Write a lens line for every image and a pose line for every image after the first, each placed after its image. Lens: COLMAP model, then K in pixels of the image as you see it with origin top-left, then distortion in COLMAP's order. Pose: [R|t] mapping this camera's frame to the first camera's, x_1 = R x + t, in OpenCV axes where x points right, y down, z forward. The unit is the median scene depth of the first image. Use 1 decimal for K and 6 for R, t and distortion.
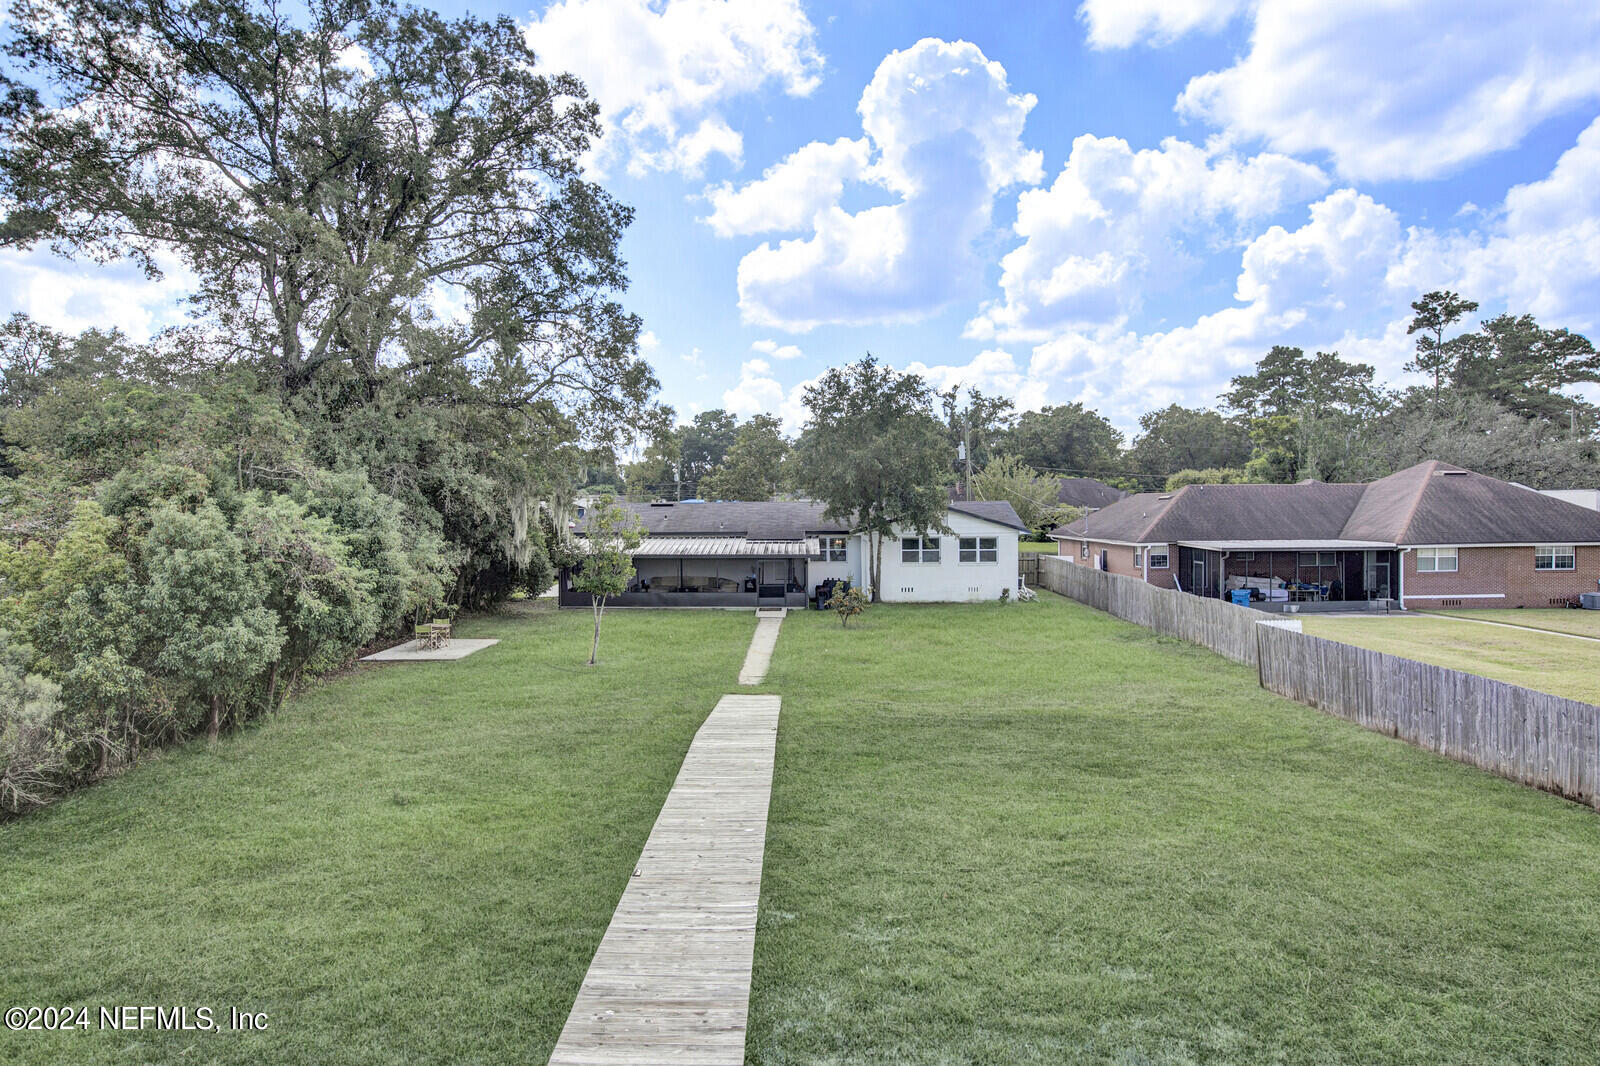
lens RADIAL K [[978.7, 0, 801.3], [0, 978.7, 525.6], [0, 0, 1]] dist [-0.000934, 0.001673]
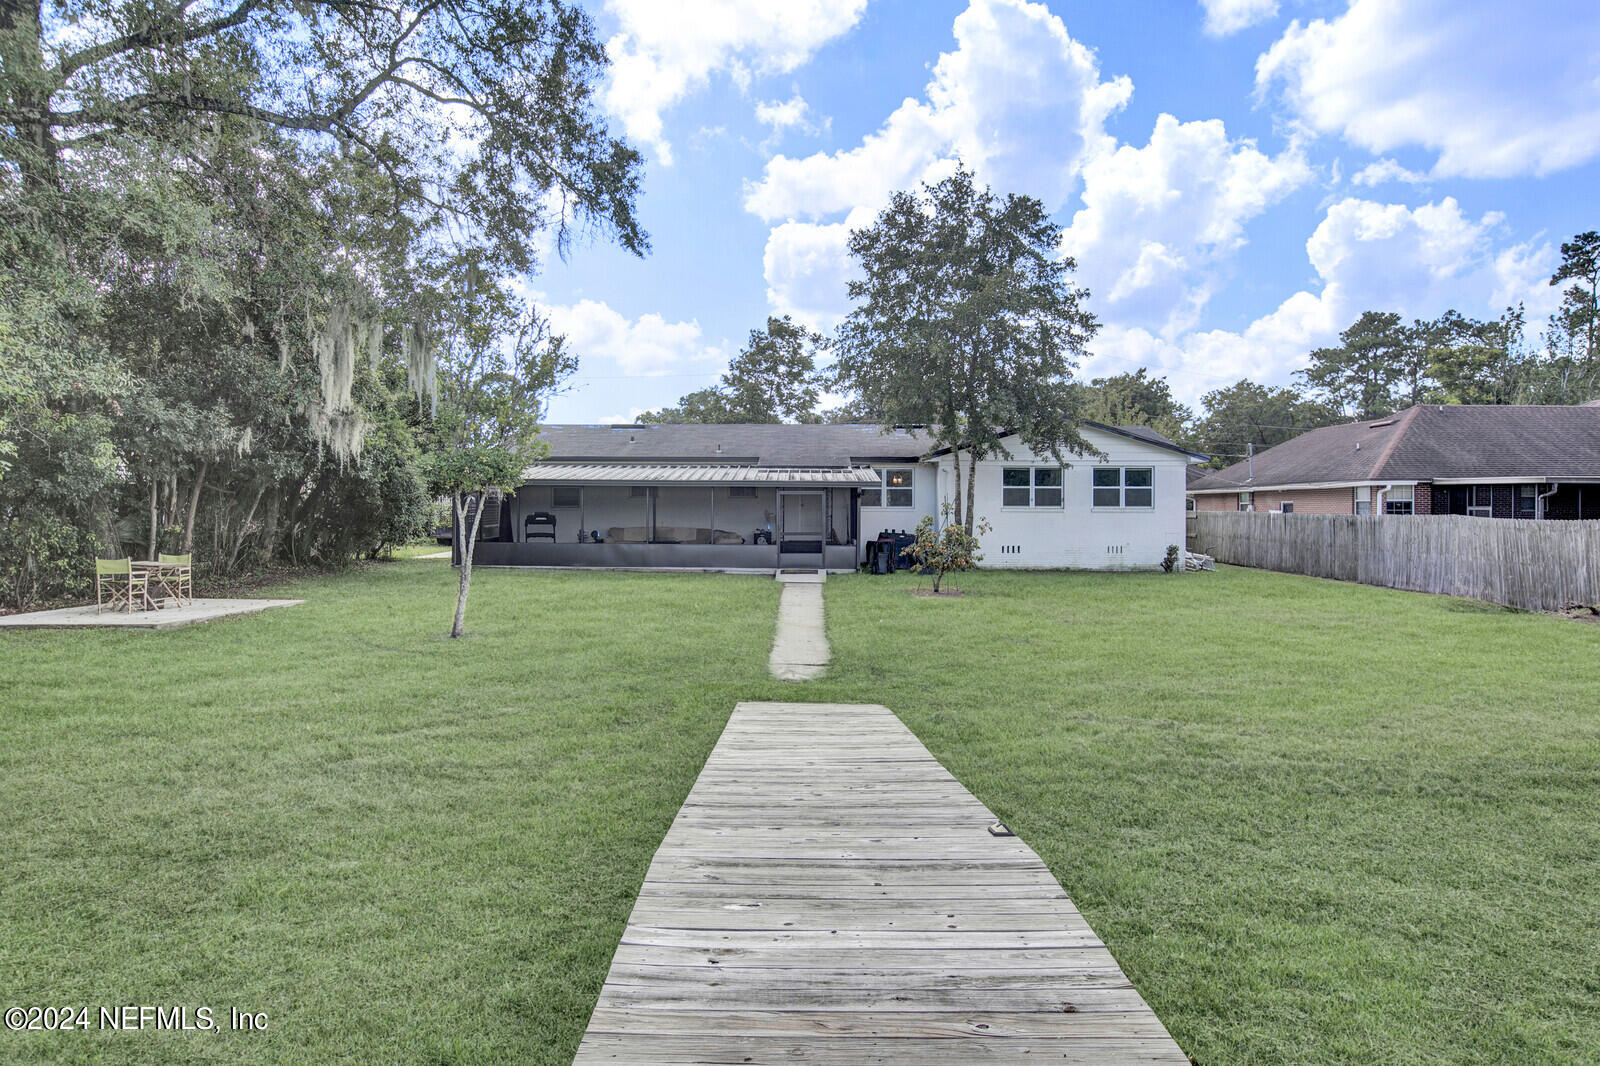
lens RADIAL K [[1055.5, 0, 795.3], [0, 1055.5, 533.9], [0, 0, 1]] dist [0.002139, 0.010402]
pose [[0.999944, 0.010520, 0.001403, -0.032498], [-0.010517, 0.999942, -0.002177, 0.058493], [-0.001426, 0.002162, 0.999997, 0.315272]]
